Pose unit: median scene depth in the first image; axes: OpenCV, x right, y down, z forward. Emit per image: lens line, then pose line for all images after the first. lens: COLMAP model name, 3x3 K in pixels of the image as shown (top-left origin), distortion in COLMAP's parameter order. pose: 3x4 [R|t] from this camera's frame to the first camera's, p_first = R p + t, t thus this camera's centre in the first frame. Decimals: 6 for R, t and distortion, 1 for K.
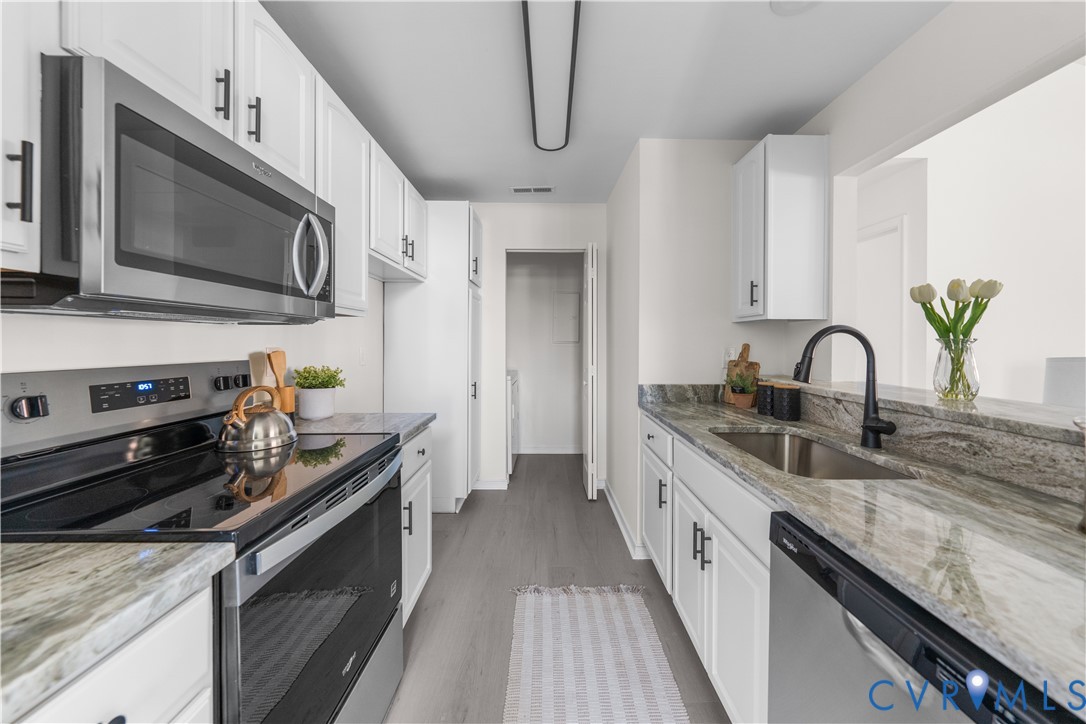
lens RADIAL K [[374.9, 0, 545.1], [0, 374.9, 358.0], [0, 0, 1]] dist [-0.002470, -0.000215]
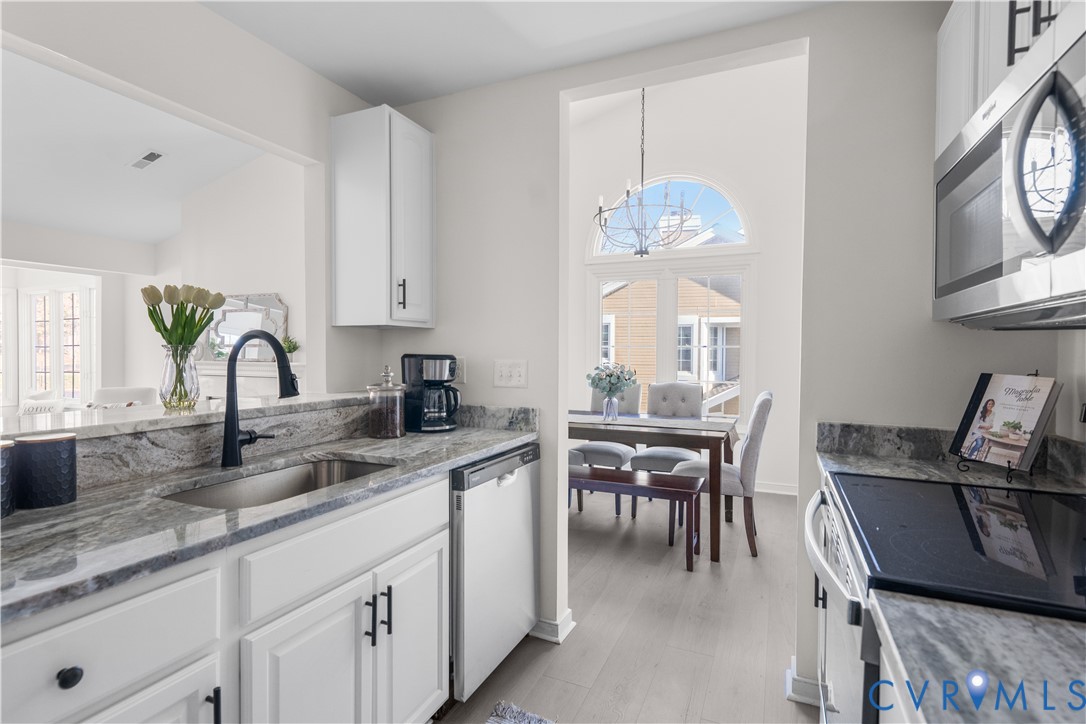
lens RADIAL K [[524.9, 0, 543.0], [0, 524.9, 362.0], [0, 0, 1]] dist [0.003199, 0.000123]
pose [[-0.917958, -0.015321, 0.396381, -0.312018], [0.008060, 0.998327, 0.057251, -0.078090], [-0.396595, 0.055749, -0.916299, 1.882405]]
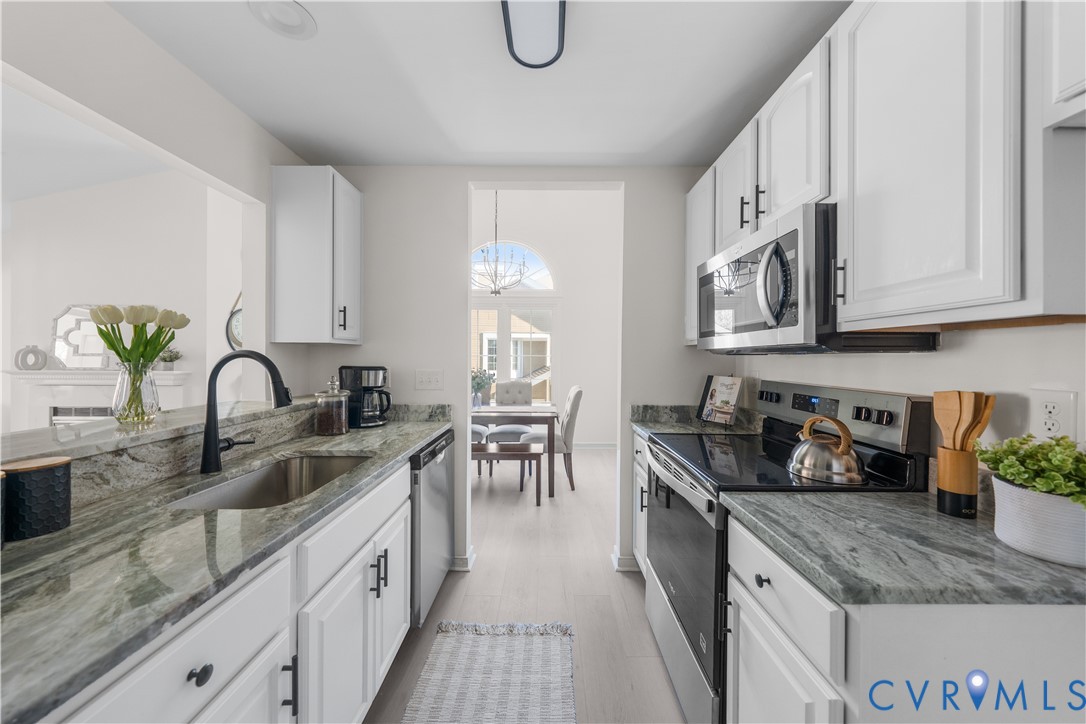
lens RADIAL K [[374.9, 0, 545.1], [0, 374.9, 358.0], [0, 0, 1]] dist [-0.002470, -0.000215]
pose [[-0.999907, -0.008768, -0.010404, -0.001784], [-0.009187, 0.999120, 0.040926, -0.115376], [0.010036, 0.041018, -0.999108, 2.030861]]
